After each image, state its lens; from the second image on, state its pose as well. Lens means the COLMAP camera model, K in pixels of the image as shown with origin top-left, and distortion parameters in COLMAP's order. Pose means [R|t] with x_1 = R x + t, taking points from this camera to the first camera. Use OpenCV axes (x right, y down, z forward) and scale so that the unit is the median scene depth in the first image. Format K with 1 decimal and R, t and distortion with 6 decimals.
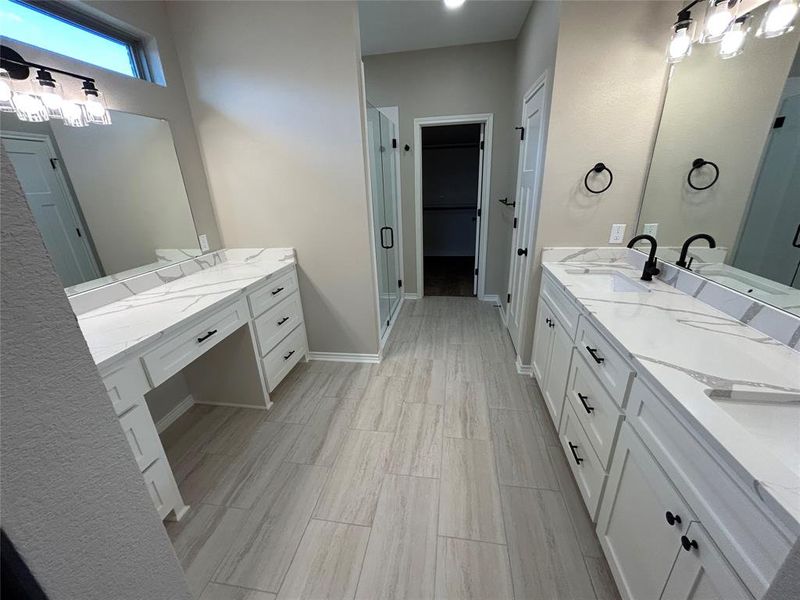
lens RADIAL K [[325.2, 0, 400.0], [0, 325.2, 300.0], [0, 0, 1]] dist [0.002708, 0.000172]
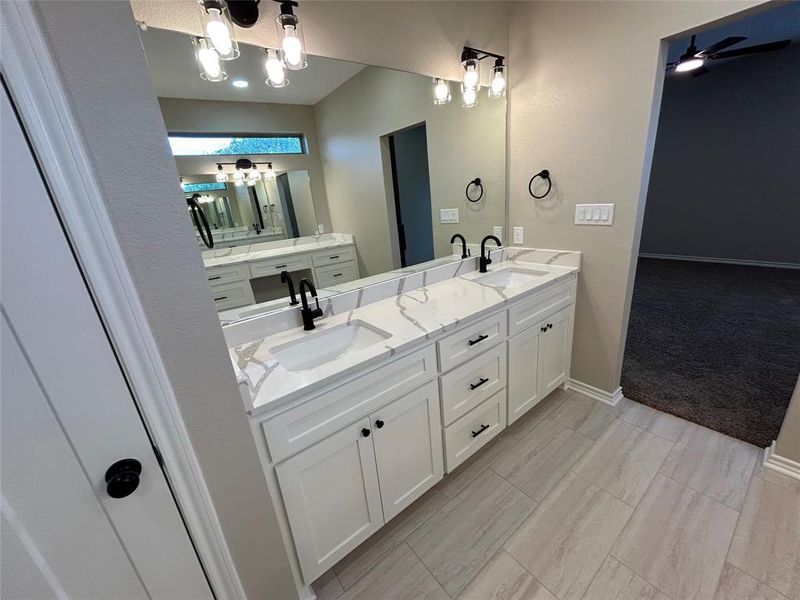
lens RADIAL K [[325.2, 0, 400.0], [0, 325.2, 300.0], [0, 0, 1]] dist [0.002708, 0.000172]
pose [[-0.730286, -0.108916, 0.674403, 0.033992], [0.346295, 0.791948, 0.502890, -0.573987], [-0.588864, 0.600796, -0.540631, 1.581694]]
